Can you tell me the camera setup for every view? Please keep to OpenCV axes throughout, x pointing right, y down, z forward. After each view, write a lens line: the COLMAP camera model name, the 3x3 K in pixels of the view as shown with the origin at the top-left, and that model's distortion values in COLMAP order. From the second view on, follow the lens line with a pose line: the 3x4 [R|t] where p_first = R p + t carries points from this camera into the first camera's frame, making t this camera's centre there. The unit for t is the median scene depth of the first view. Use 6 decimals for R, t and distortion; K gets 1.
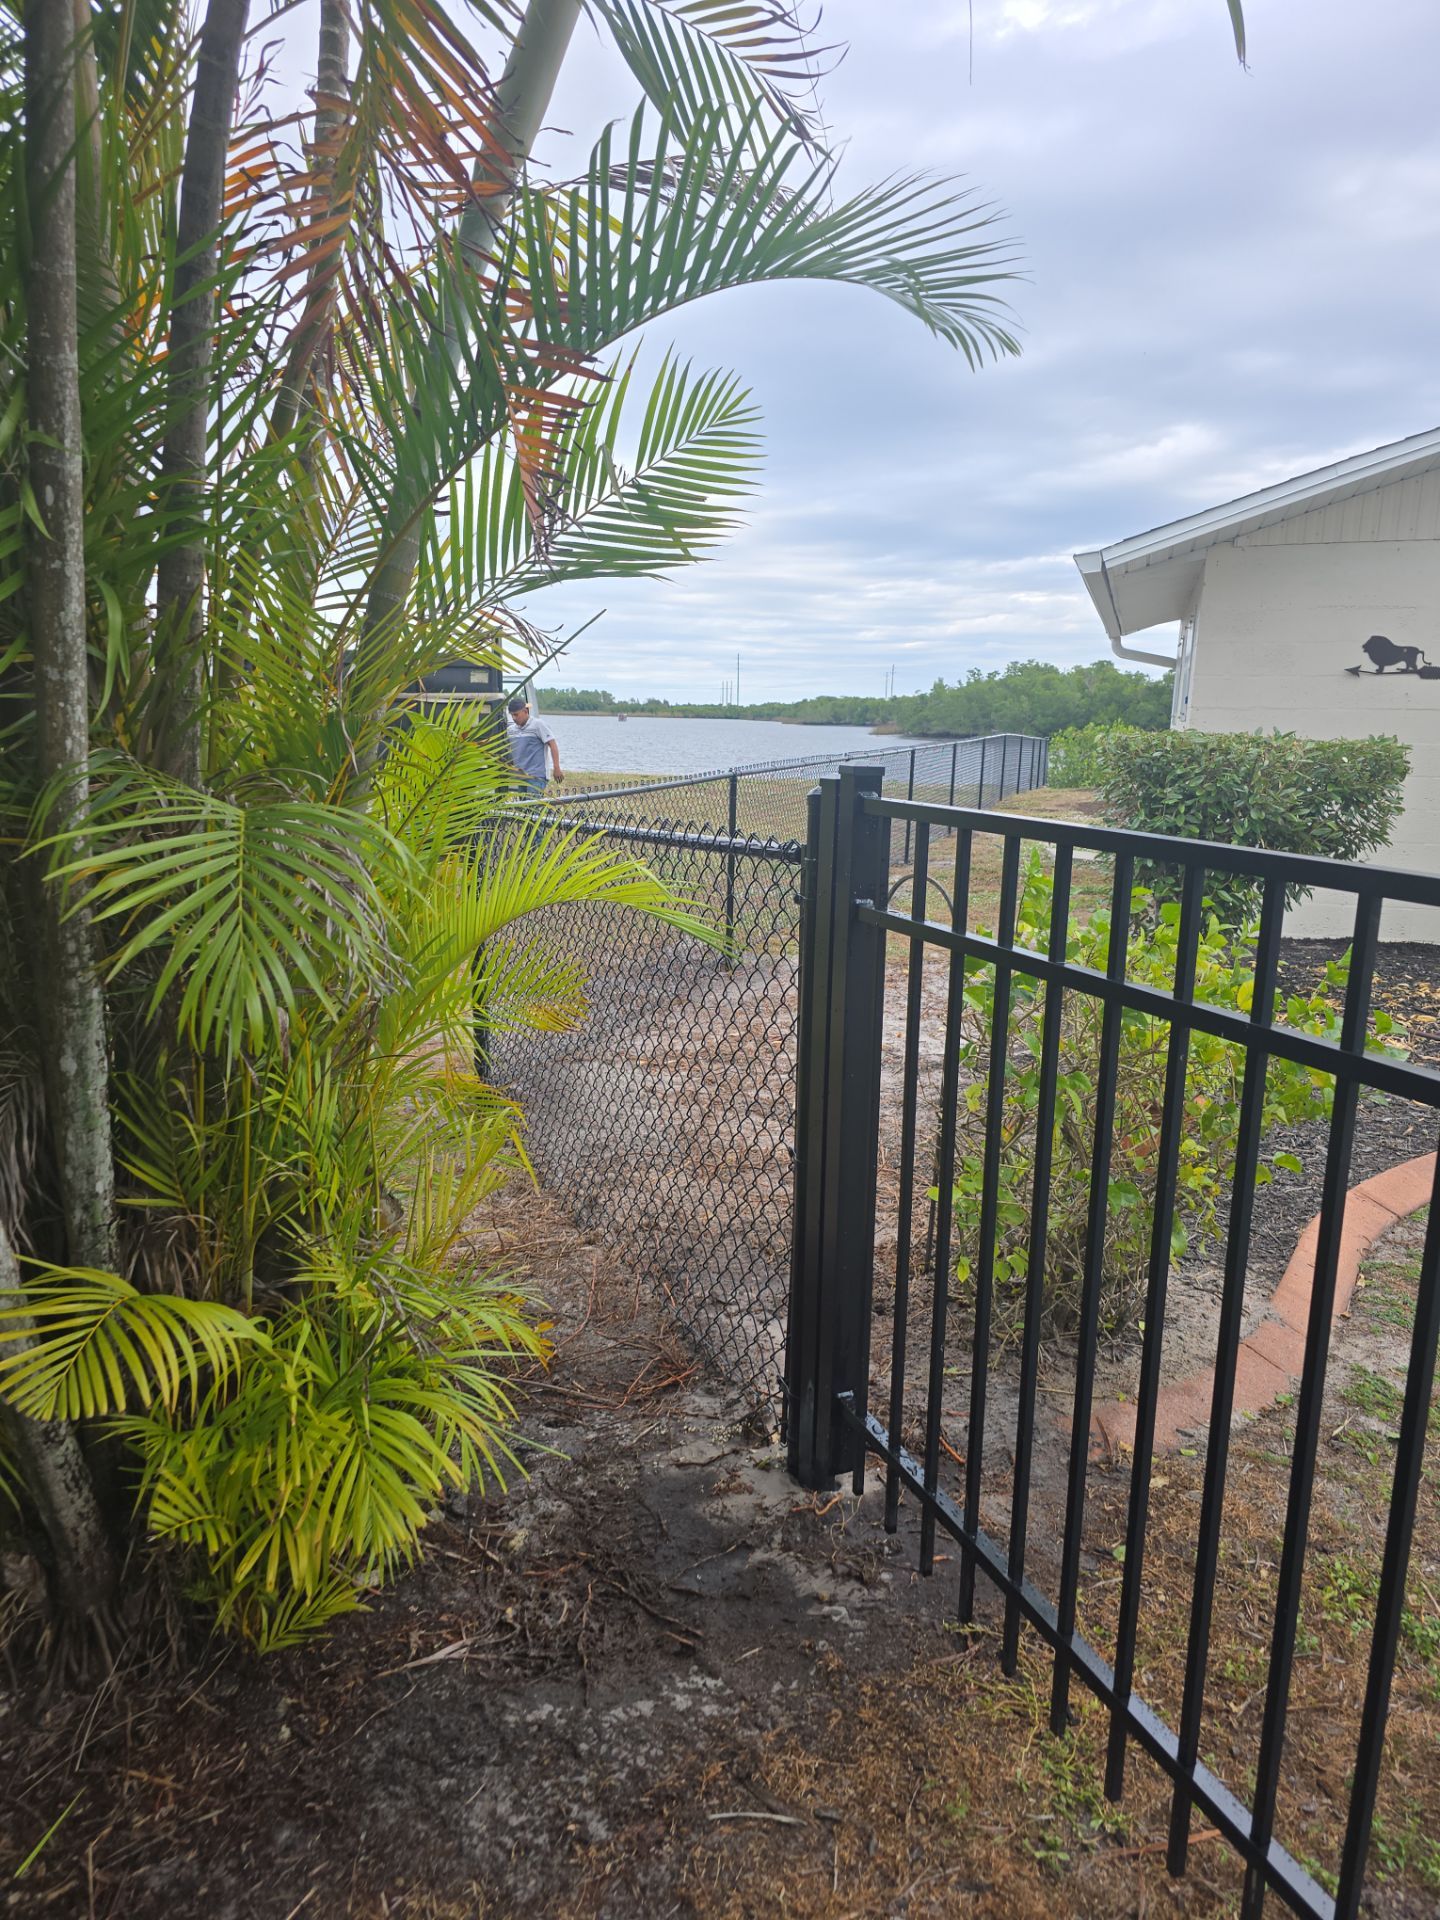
lens RADIAL K [[1273.3, 0, 726.7], [0, 1273.3, 996.9], [0, 0, 1]] dist [0.065587, -0.068255]
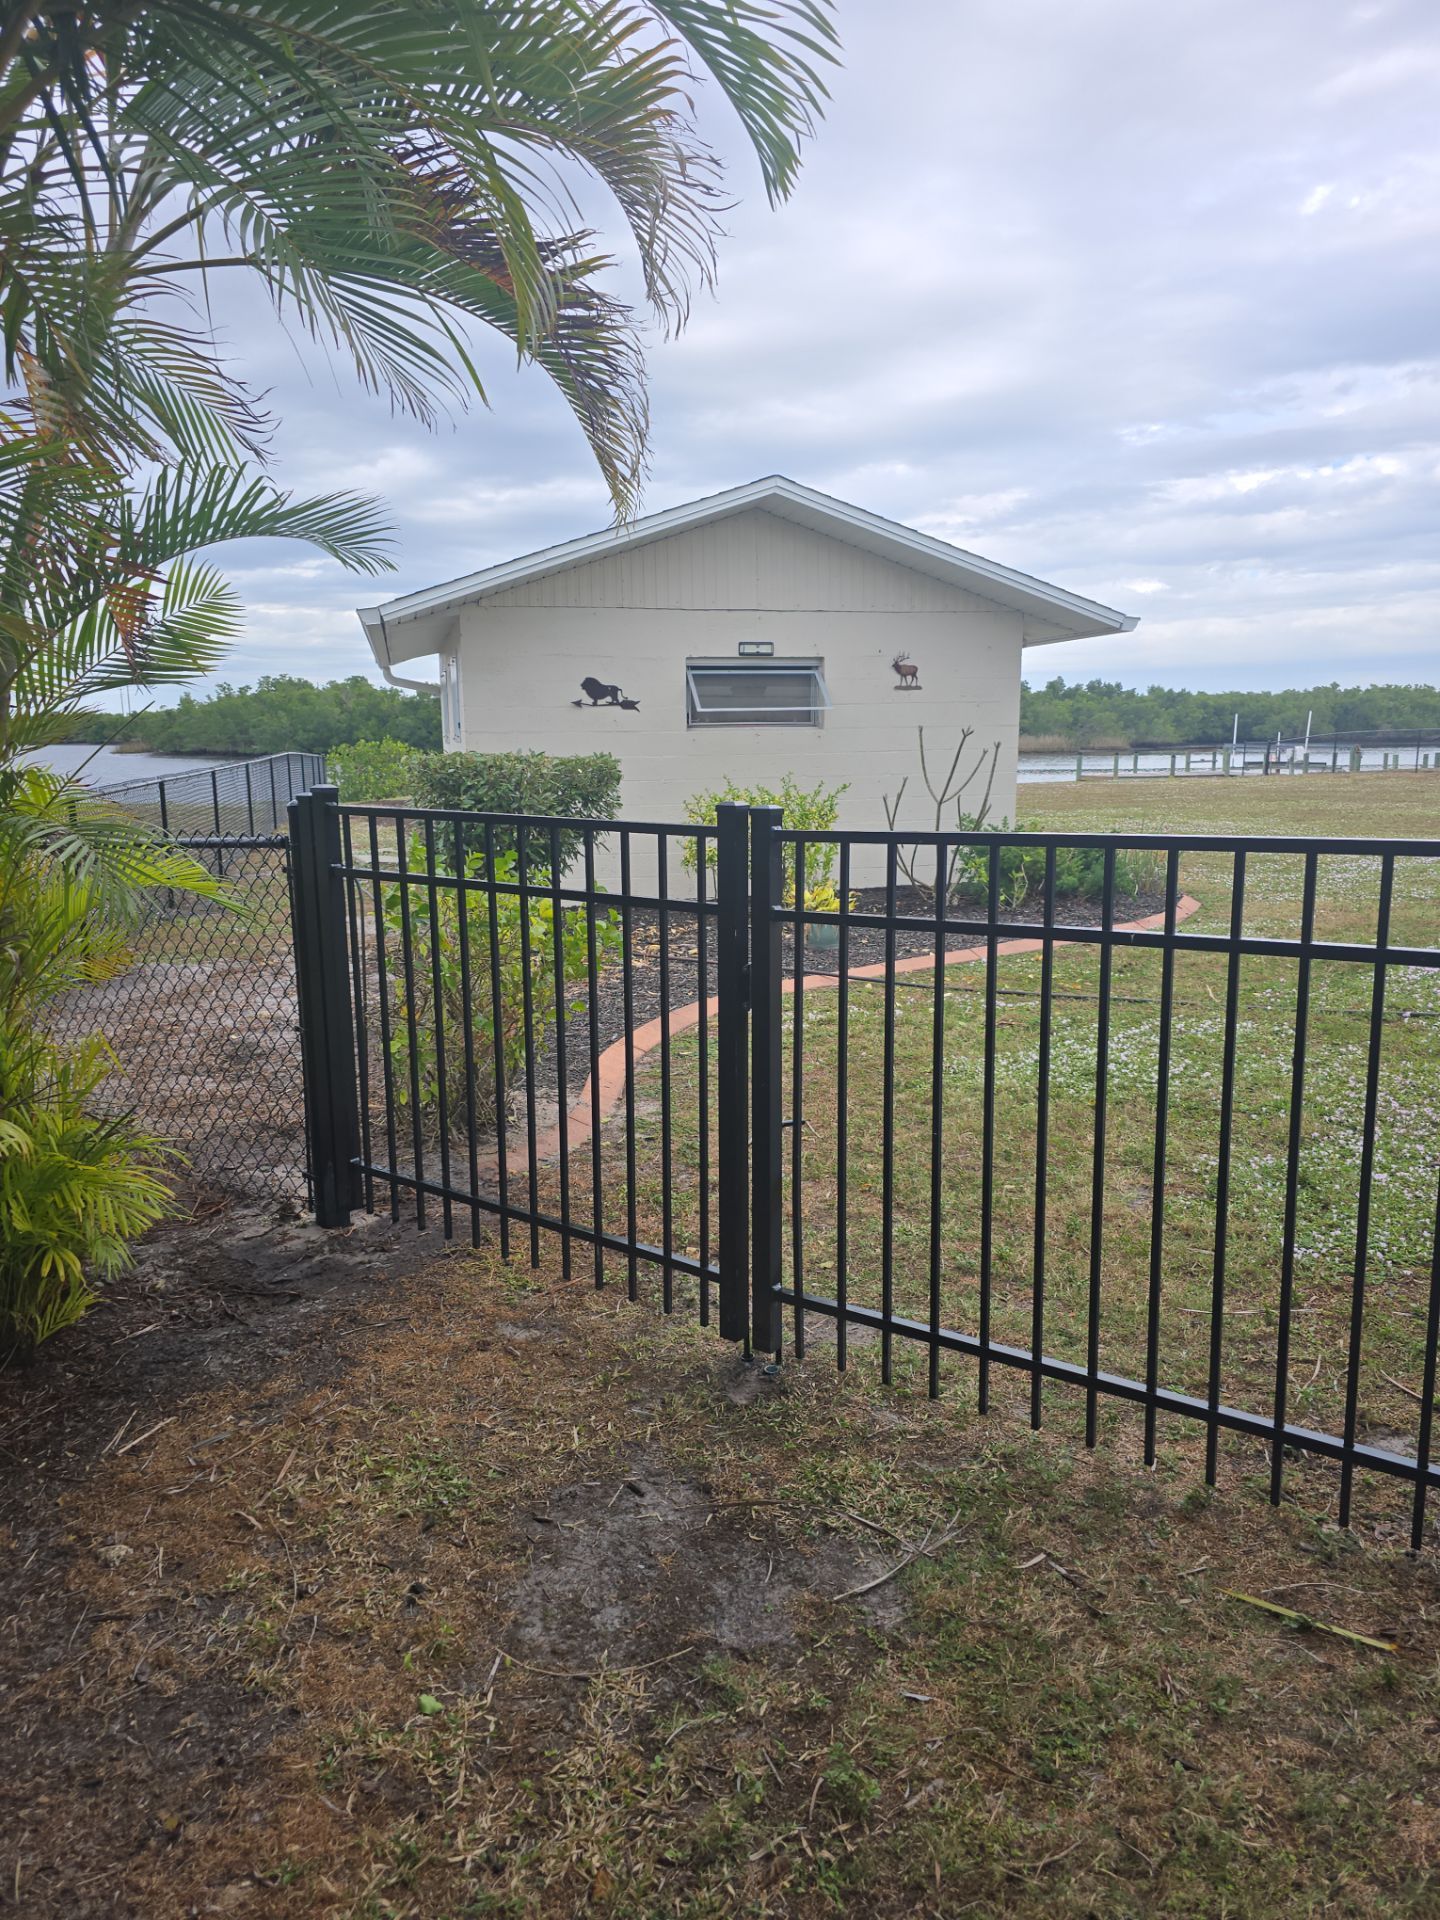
lens RADIAL K [[1293.8, 0, 714.6], [0, 1293.8, 944.8], [0, 0, 1]] dist [0.065626, -0.050639]
pose [[0.857428, -0.108025, 0.503138, -0.123142], [0.133965, 0.990864, -0.015557, 0.045129], [-0.496860, 0.080742, 0.864066, -0.272096]]
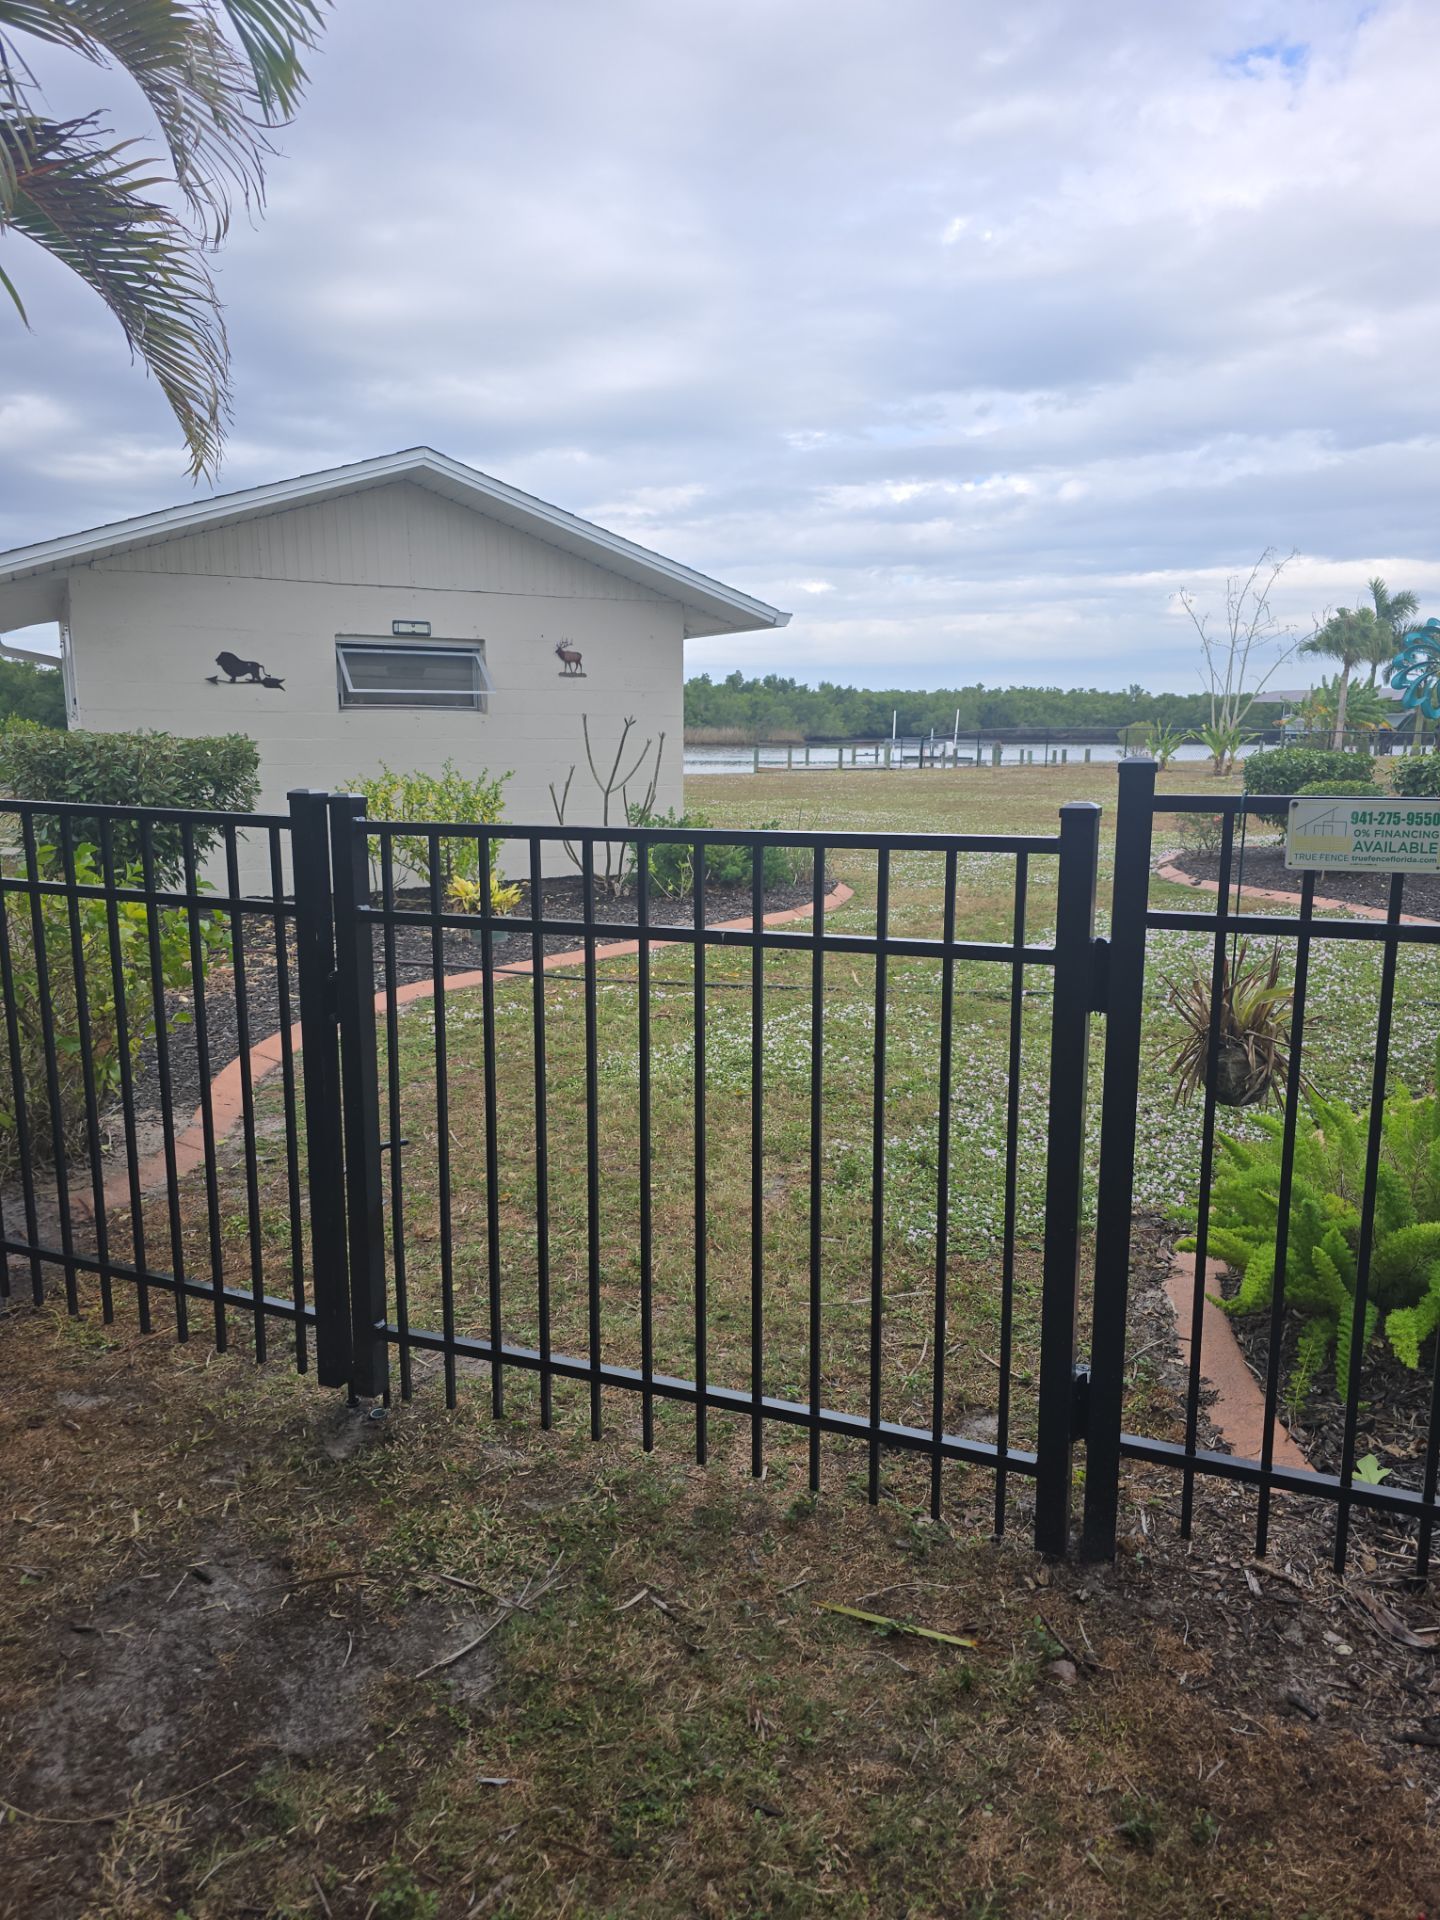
lens RADIAL K [[1284.2, 0, 722.2], [0, 1284.2, 969.2], [0, 0, 1]] dist [0.060041, -0.050273]
pose [[0.709704, -0.144437, 0.689535, -0.077494], [0.154617, 0.986829, 0.047572, 0.044541], [-0.687324, 0.072852, 0.722689, -0.262249]]
